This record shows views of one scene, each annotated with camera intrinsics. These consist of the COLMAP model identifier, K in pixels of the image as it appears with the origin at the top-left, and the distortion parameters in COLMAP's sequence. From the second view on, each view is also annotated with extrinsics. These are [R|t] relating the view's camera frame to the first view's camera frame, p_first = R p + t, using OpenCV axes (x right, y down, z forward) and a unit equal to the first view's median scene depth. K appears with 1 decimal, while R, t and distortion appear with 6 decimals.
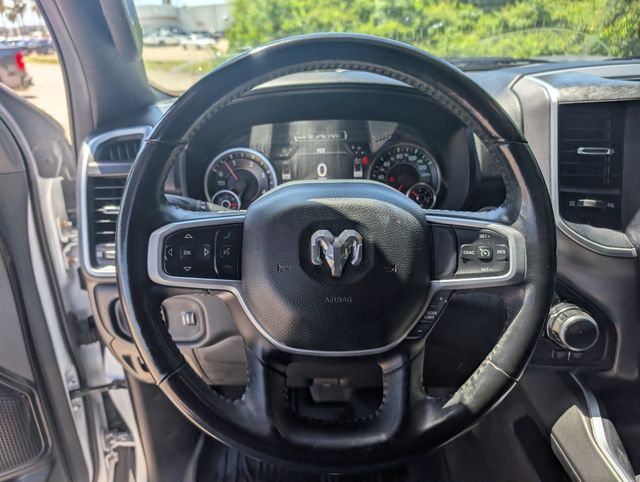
lens RADIAL K [[486.4, 0, 320.1], [0, 486.4, 226.7], [0, 0, 1]] dist [-0.003955, -0.005263]
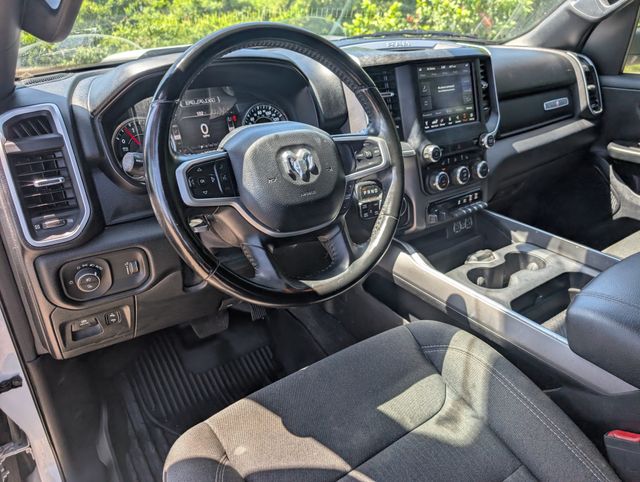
lens RADIAL K [[534.1, 0, 316.1], [0, 534.1, 225.3], [0, 0, 1]] dist [0.006435, 0.002726]
pose [[0.804426, -0.196570, 0.560588, -0.685339], [0.194749, 0.978779, 0.063749, 0.109030], [-0.561223, 0.057893, 0.825637, -0.321445]]
